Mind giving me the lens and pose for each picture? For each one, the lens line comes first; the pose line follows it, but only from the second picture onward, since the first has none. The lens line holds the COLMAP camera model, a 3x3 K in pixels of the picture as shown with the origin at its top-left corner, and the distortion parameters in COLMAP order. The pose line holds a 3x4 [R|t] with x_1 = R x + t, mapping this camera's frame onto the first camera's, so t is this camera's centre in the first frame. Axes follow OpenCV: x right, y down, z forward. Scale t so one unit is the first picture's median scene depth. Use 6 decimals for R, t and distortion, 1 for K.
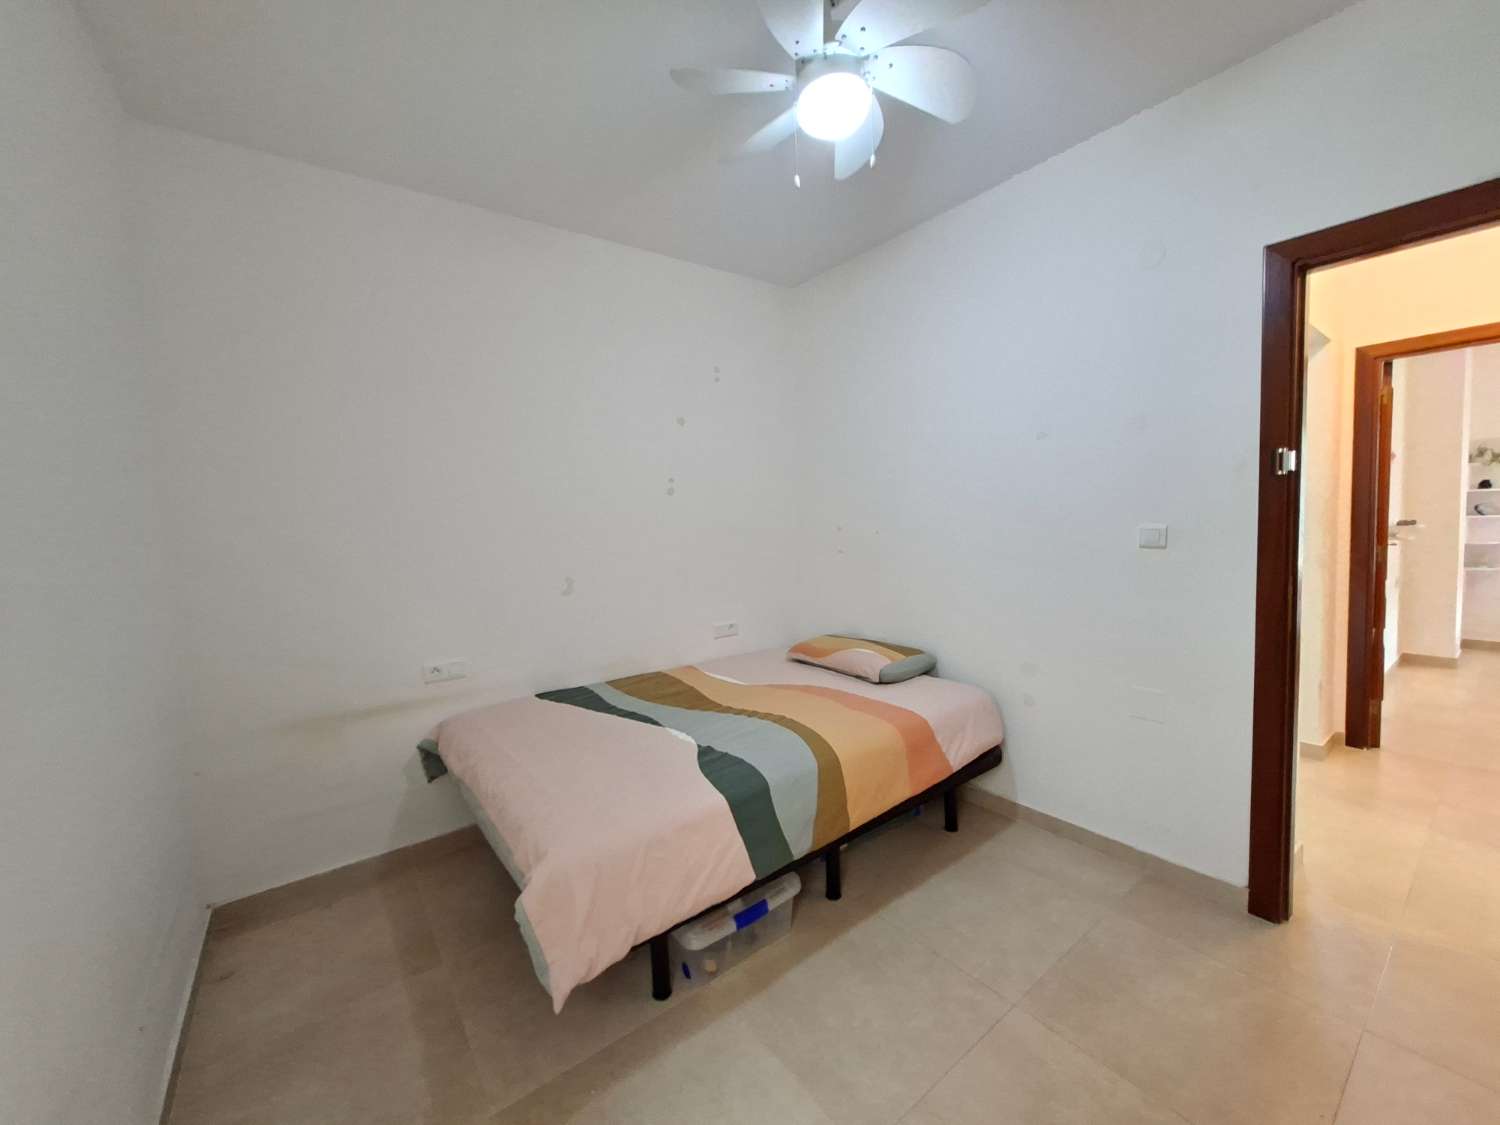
lens RADIAL K [[596.2, 0, 756.4], [0, 596.2, 564.6], [0, 0, 1]] dist [-0.001498, -0.000081]
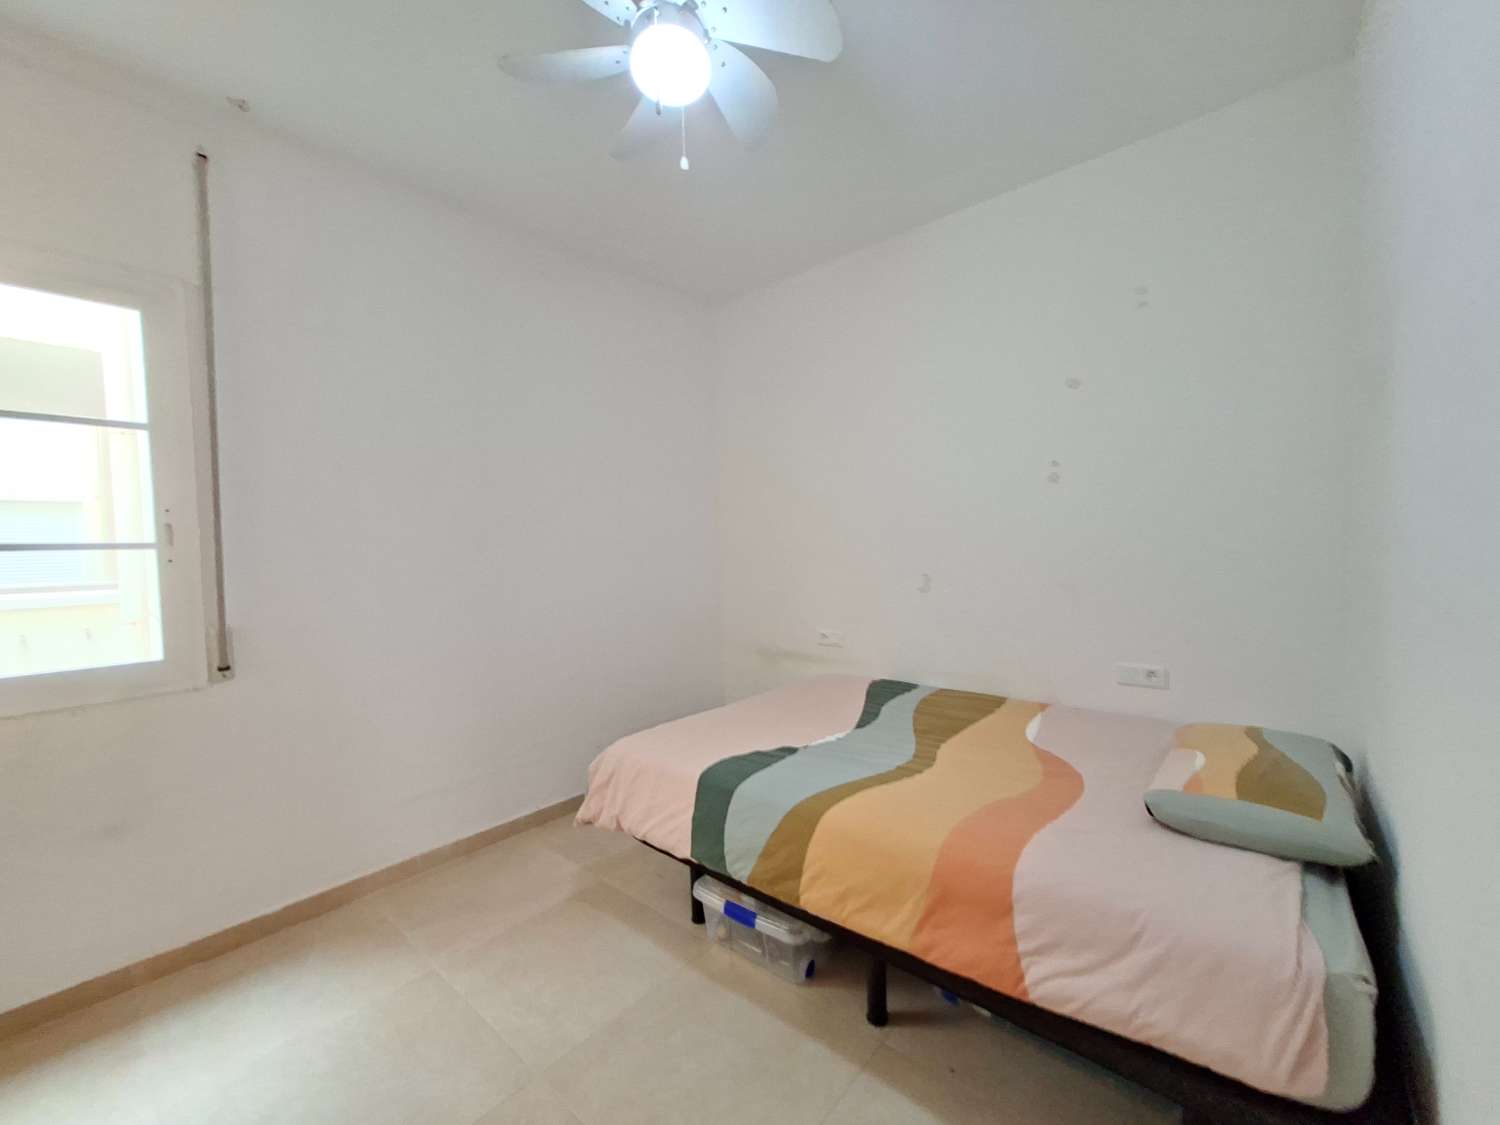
lens RADIAL K [[596.2, 0, 756.4], [0, 596.2, 564.6], [0, 0, 1]] dist [-0.001498, -0.000081]
pose [[0.204748, 0.060673, -0.976932, 0.683521], [-0.054759, 0.997224, 0.050456, -0.034568], [0.977282, 0.043165, 0.207502, 0.582572]]
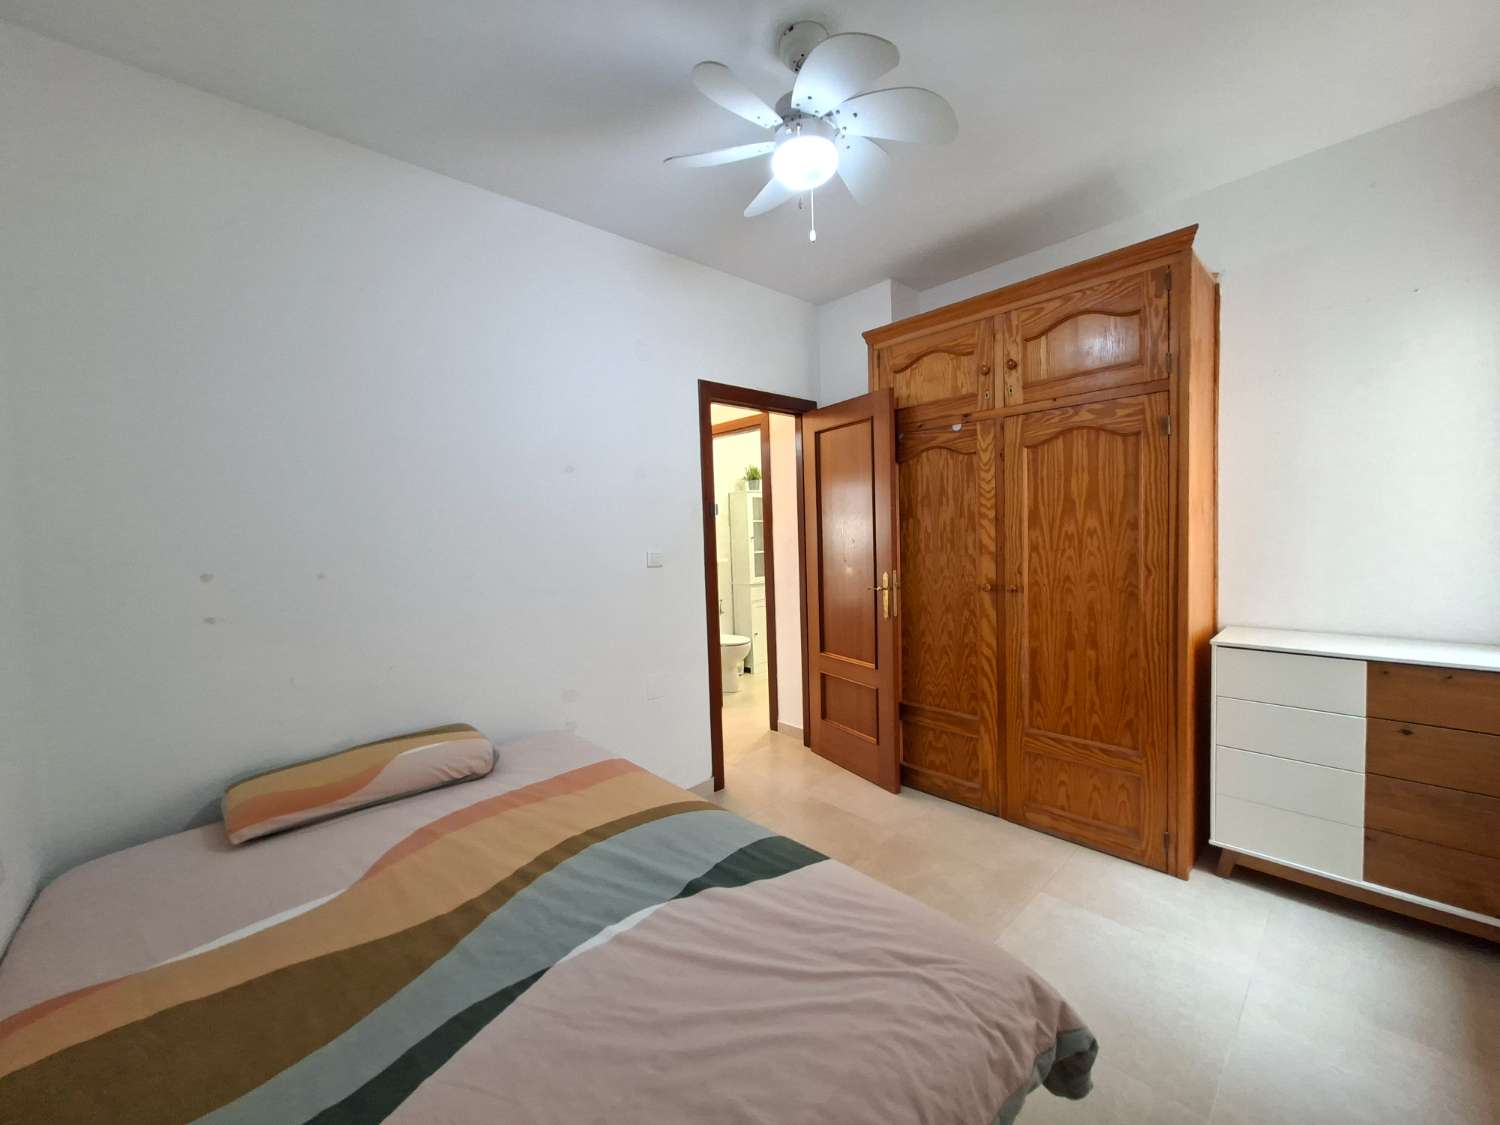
lens RADIAL K [[596.2, 0, 756.4], [0, 596.2, 564.6], [0, 0, 1]] dist [-0.001498, -0.000081]
pose [[-0.102899, -0.031714, 0.994186, -0.593076], [0.108015, 0.993225, 0.042863, -0.057162], [-0.988810, 0.111797, -0.098776, 0.763188]]
